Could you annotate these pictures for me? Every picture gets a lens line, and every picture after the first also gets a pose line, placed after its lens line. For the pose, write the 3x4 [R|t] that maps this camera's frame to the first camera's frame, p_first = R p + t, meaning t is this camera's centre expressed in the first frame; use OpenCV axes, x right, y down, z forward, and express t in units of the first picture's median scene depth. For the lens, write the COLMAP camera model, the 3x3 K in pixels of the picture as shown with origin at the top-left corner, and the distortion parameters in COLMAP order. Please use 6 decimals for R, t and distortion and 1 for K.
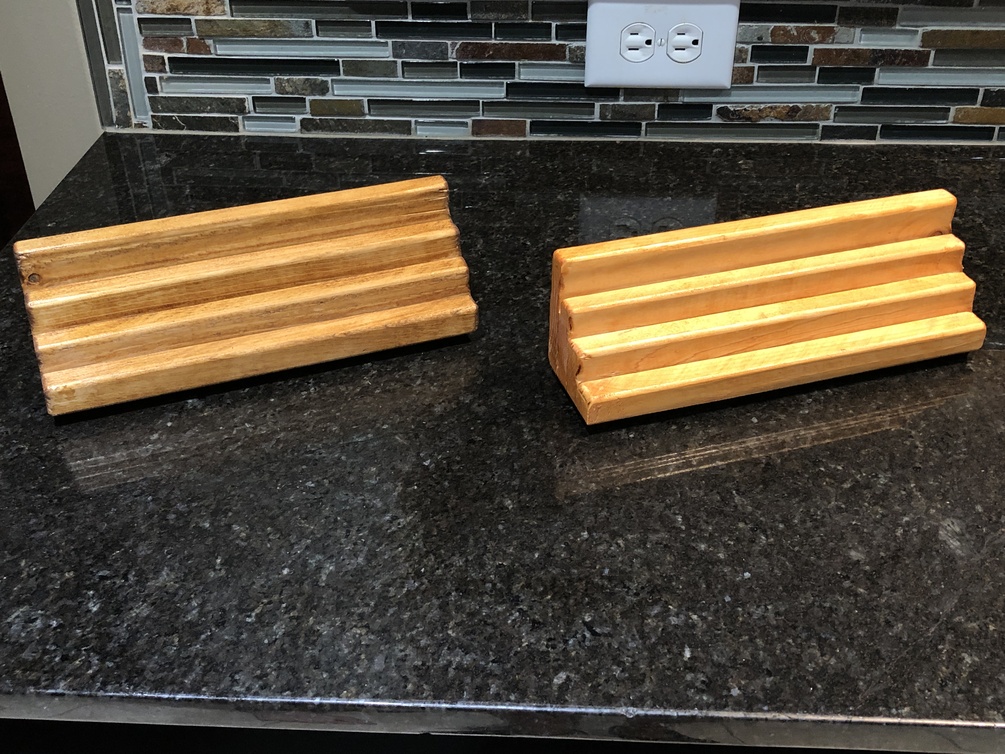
lens RADIAL K [[1150.2, 0, 505.6], [0, 1150.2, 383.2], [0, 0, 1]] dist [0.105984, -0.381445]
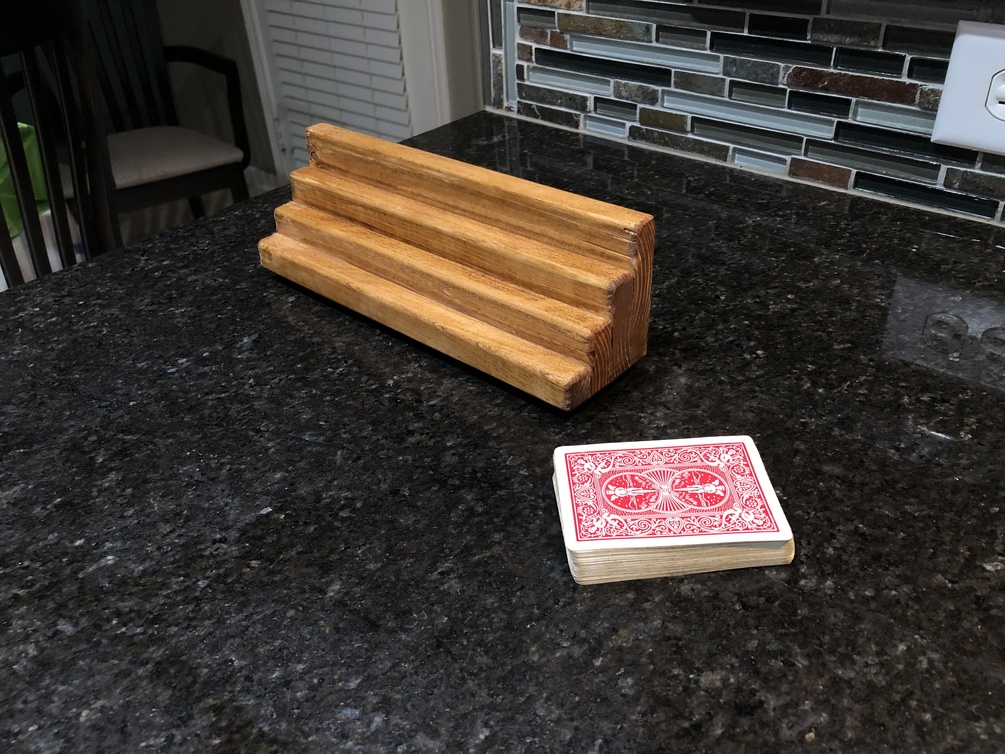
lens RADIAL K [[835.1, 0, 503.6], [0, 835.1, 374.8], [0, 0, 1]] dist [-0.003759, 0.021323]
pose [[0.770069, 0.328979, -0.546596, 0.214304], [-0.317496, 0.940773, 0.118919, -0.080083], [0.553344, 0.081967, 0.828910, 0.373236]]
